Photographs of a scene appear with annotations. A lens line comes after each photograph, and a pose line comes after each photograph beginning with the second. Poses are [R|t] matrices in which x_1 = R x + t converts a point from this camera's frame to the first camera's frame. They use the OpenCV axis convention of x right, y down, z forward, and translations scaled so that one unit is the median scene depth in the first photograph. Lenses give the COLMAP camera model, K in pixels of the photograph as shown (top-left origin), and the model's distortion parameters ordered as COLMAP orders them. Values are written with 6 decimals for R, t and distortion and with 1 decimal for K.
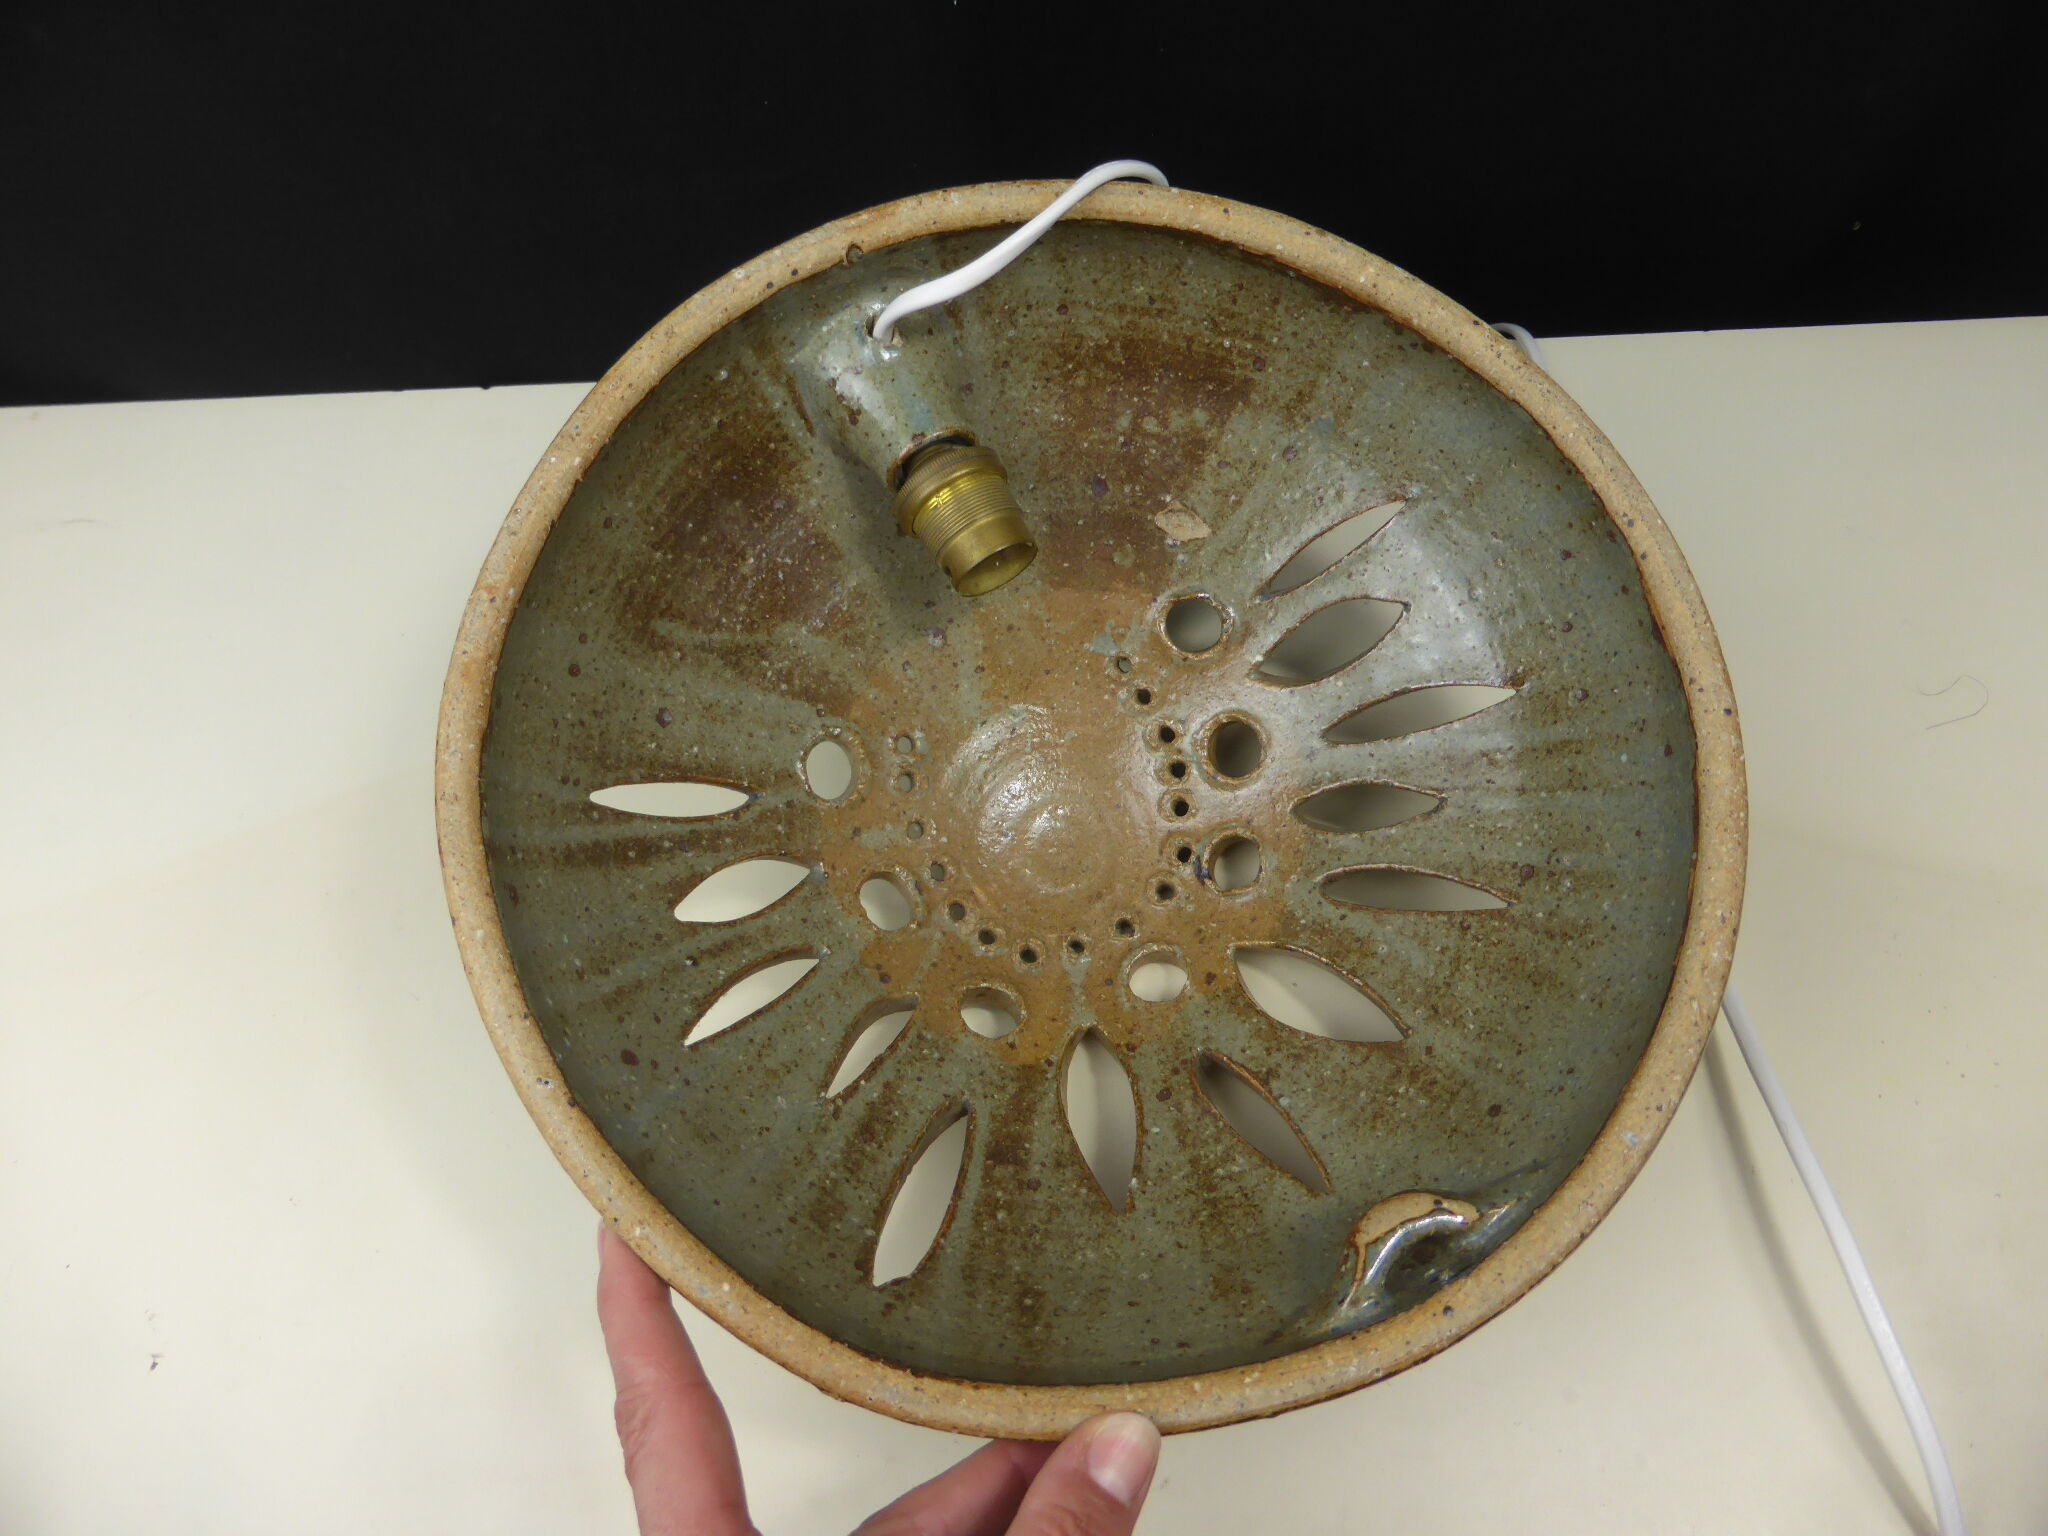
lens RADIAL K [[1511.2, 0, 1034.1], [0, 1511.2, 815.0], [0, 0, 1]] dist [-0.099034, 0.251922]
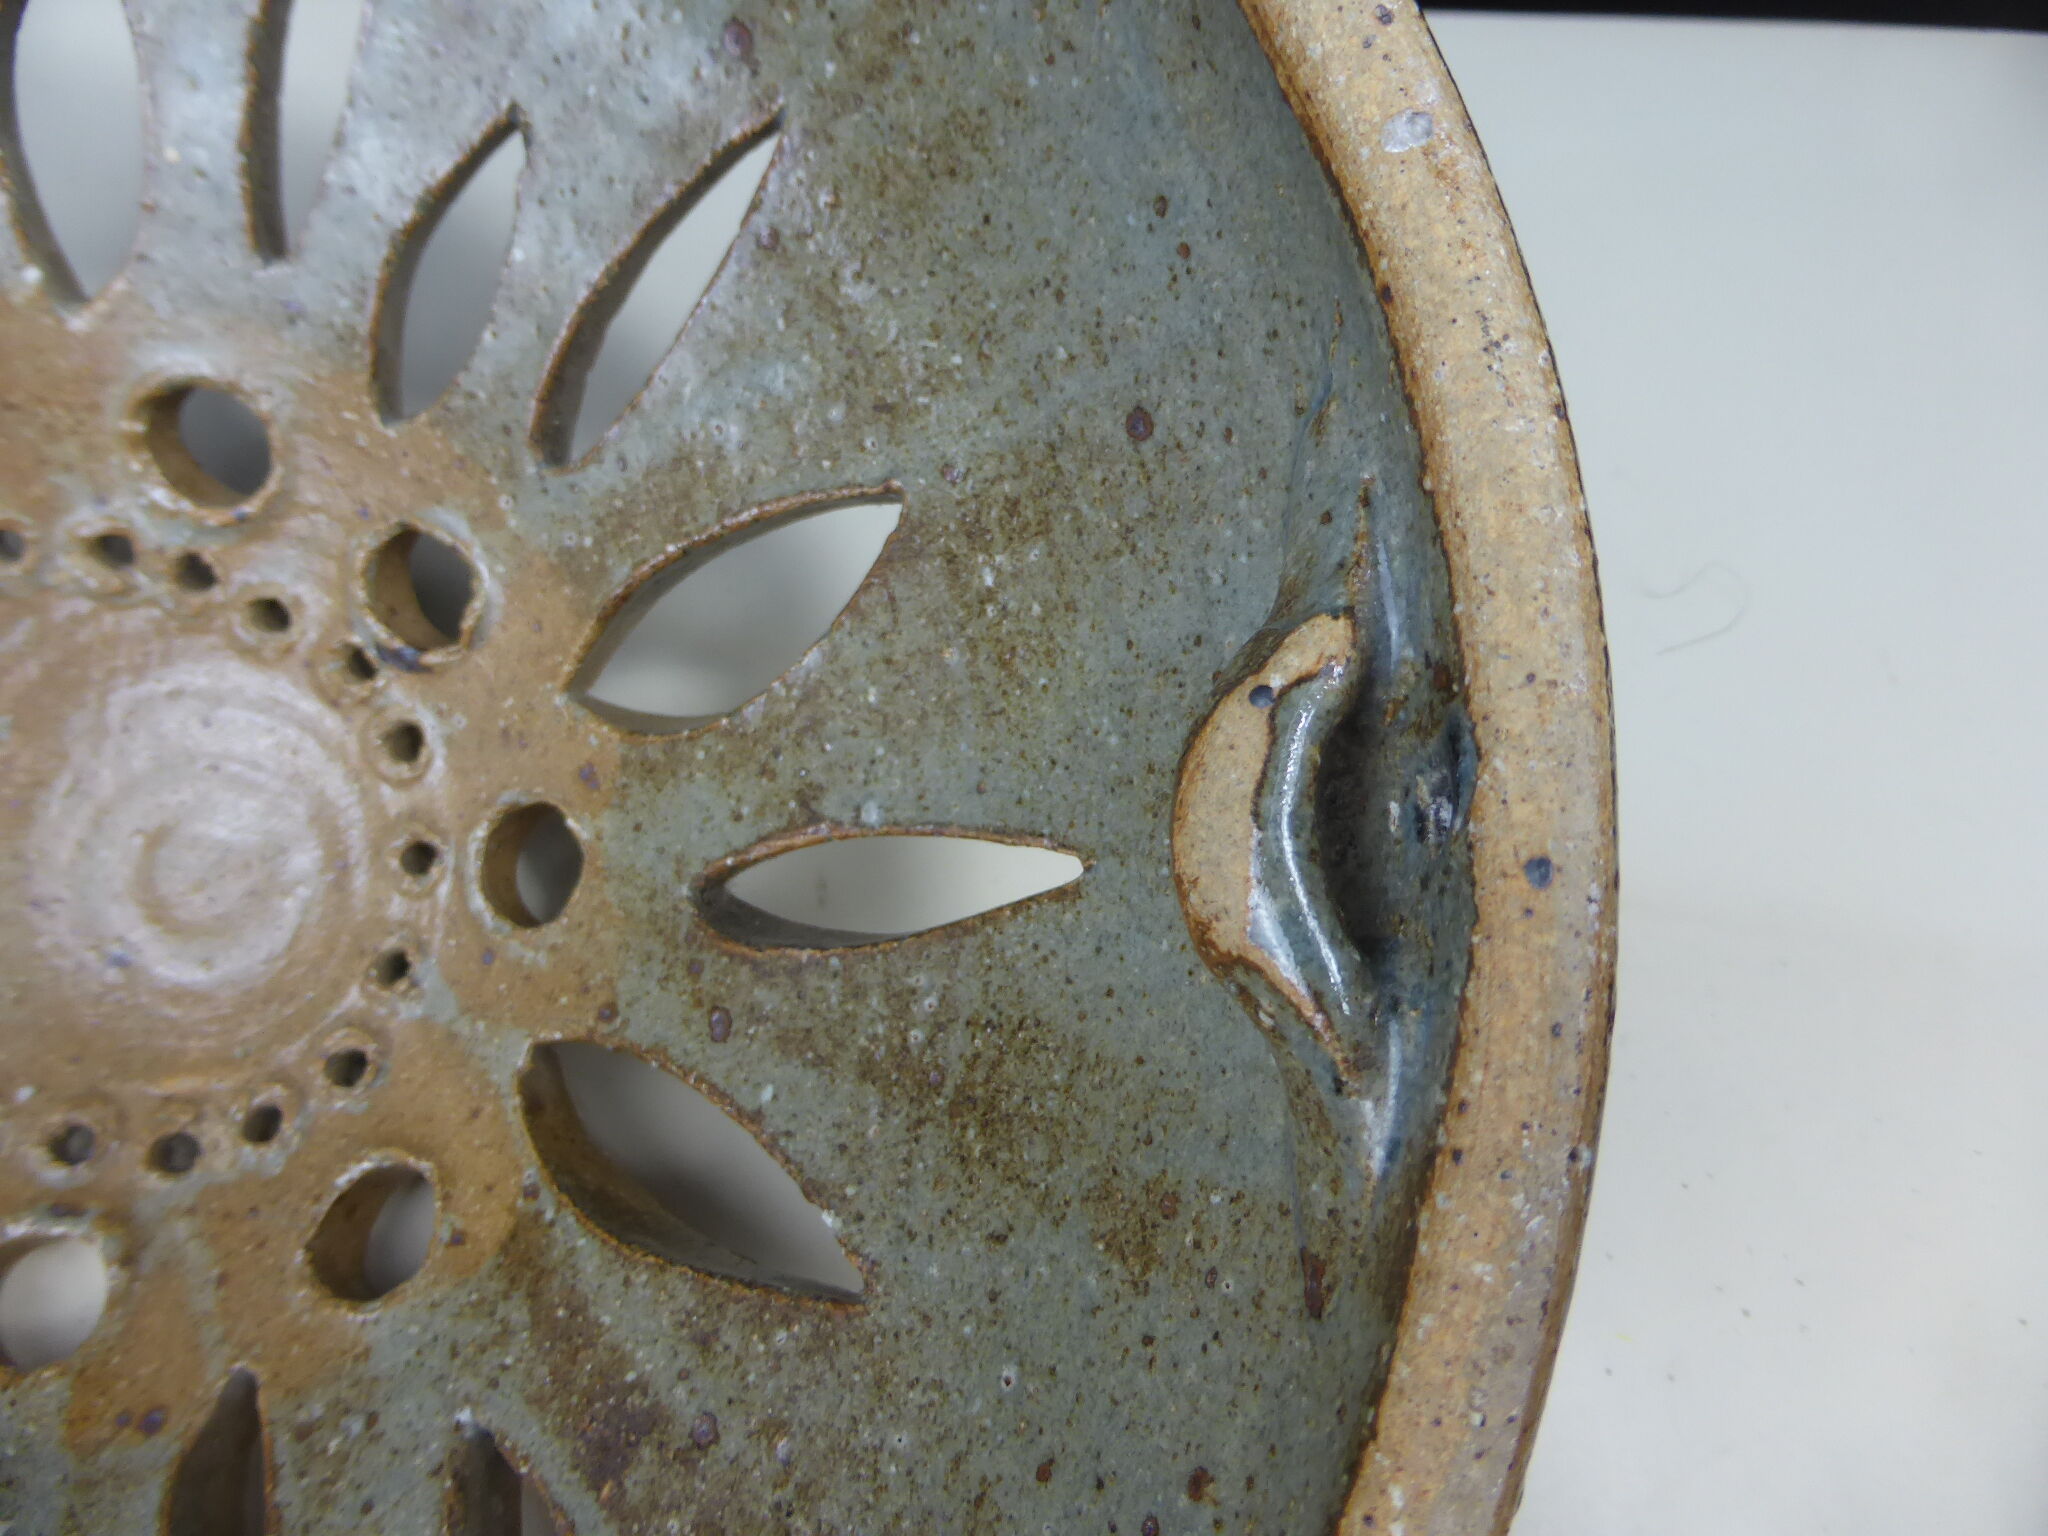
lens RADIAL K [[1450.8, 0, 1024.0], [0, 1450.8, 768.0], [0, 0, 1]] dist [-0.005905, 0.001046]
pose [[0.530889, -0.844536, 0.070116, 0.174462], [0.814286, 0.531286, 0.233824, 0.122695], [-0.234725, -0.067041, 0.969747, 0.587013]]
